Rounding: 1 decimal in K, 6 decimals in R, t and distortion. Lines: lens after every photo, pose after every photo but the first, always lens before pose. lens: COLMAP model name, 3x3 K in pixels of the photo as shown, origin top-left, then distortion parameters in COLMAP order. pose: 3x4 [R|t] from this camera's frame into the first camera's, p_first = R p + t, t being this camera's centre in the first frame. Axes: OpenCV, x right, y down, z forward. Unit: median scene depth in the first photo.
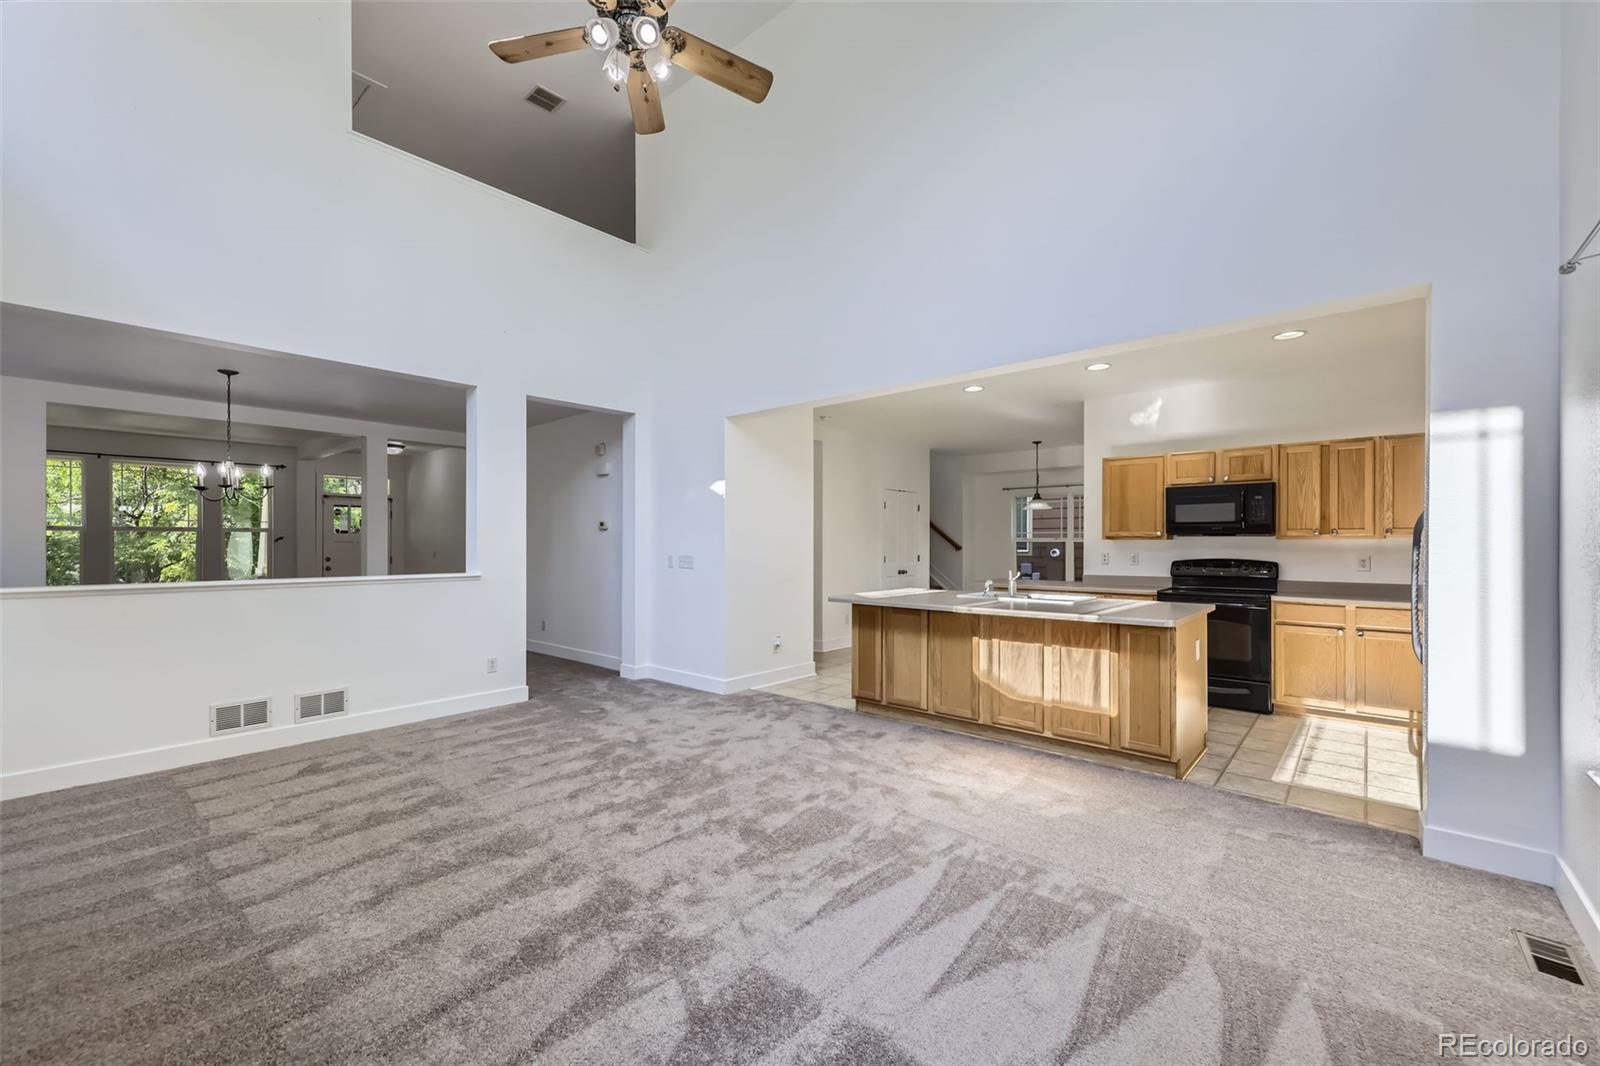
lens RADIAL K [[641.3, 0, 795.1], [0, 641.3, 543.2], [0, 0, 1]] dist [-0.000693, 0.000374]
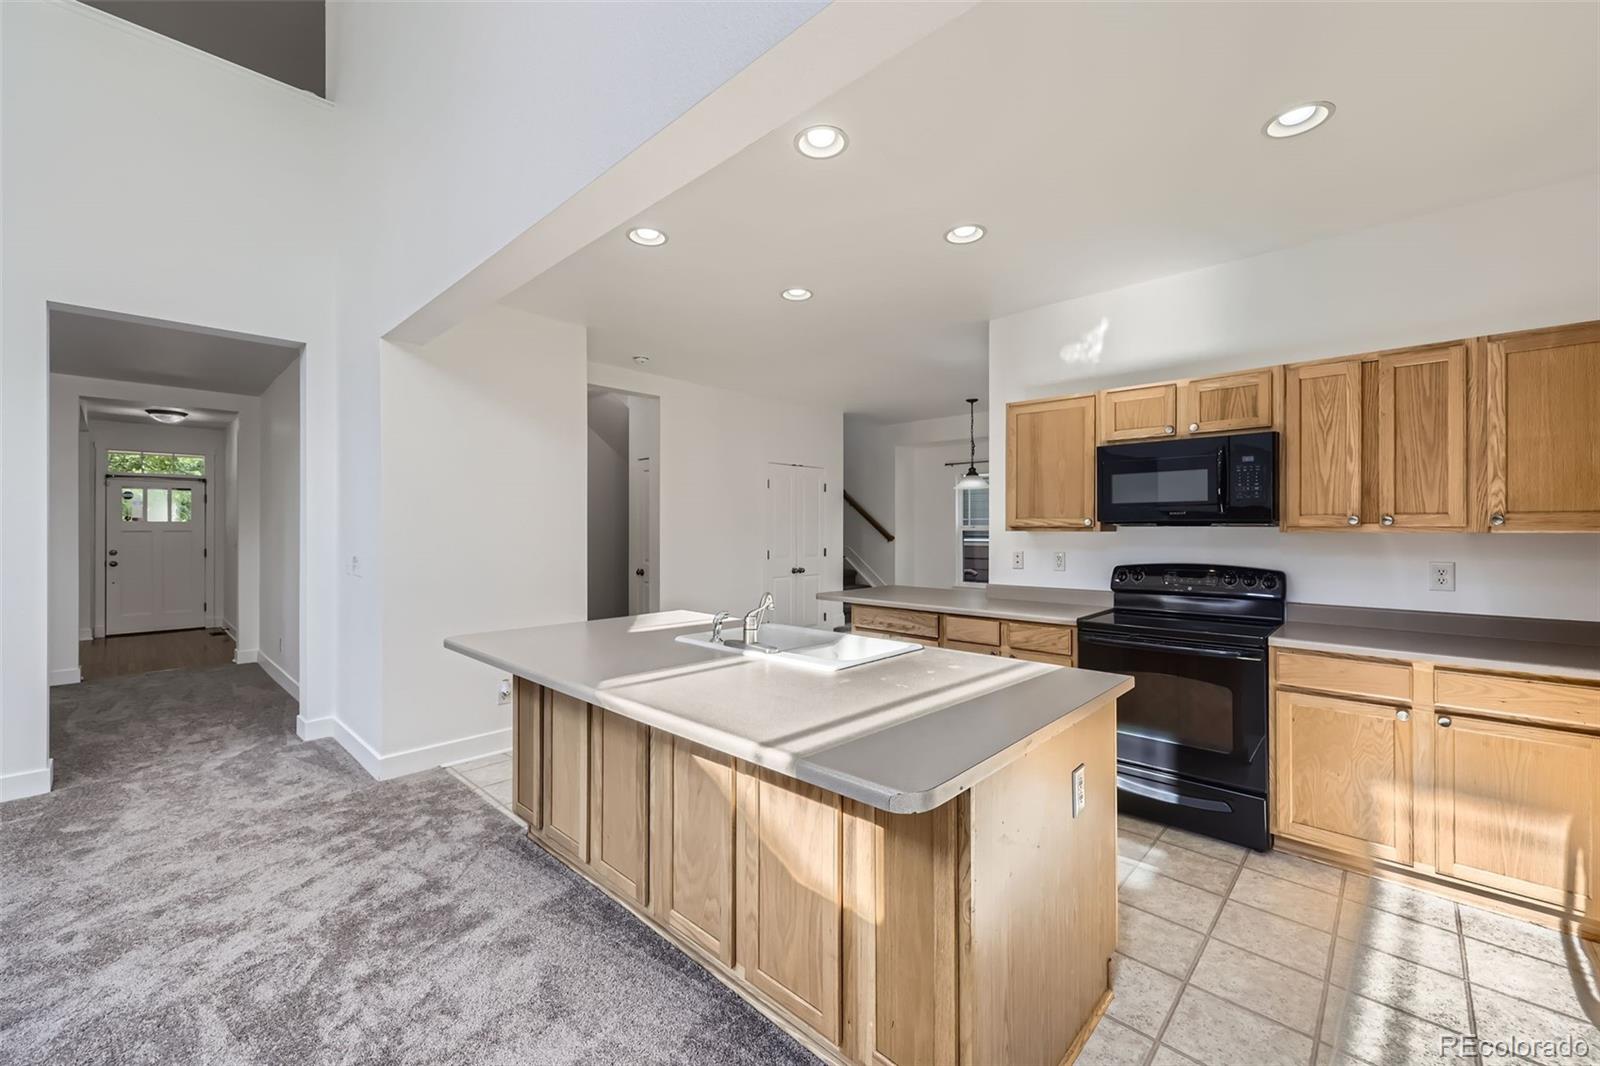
lens RADIAL K [[636.0, 0, 797.1], [0, 636.0, 528.2], [0, 0, 1]] dist [0.002801, -0.000004]
pose [[0.999509, -0.001237, -0.031318, 0.331676], [0.001226, 0.999999, -0.000372, -0.009809], [0.031319, 0.000334, 0.999509, 0.411831]]
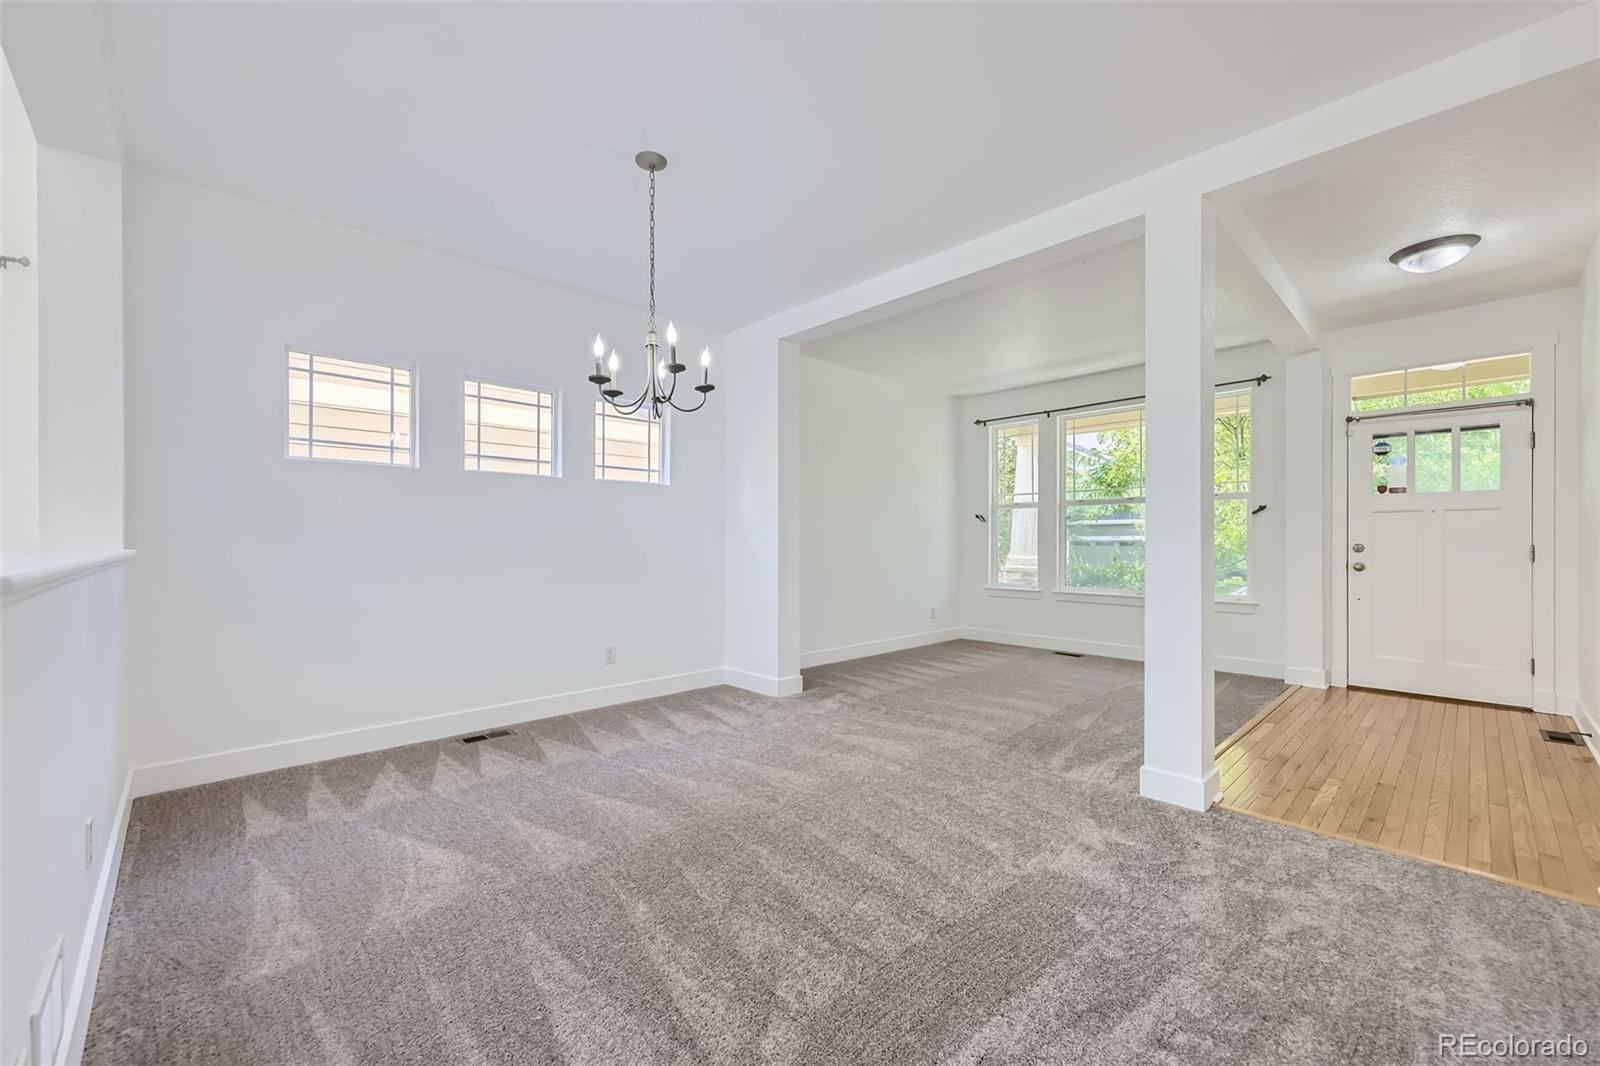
lens RADIAL K [[636.0, 0, 797.1], [0, 636.0, 528.2], [0, 0, 1]] dist [0.002801, -0.000004]
pose [[-0.083107, -0.000135, -0.996541, -0.412462], [0.001383, 0.999999, -0.000251, 0.018032], [0.996540, -0.001399, -0.083107, 1.196737]]
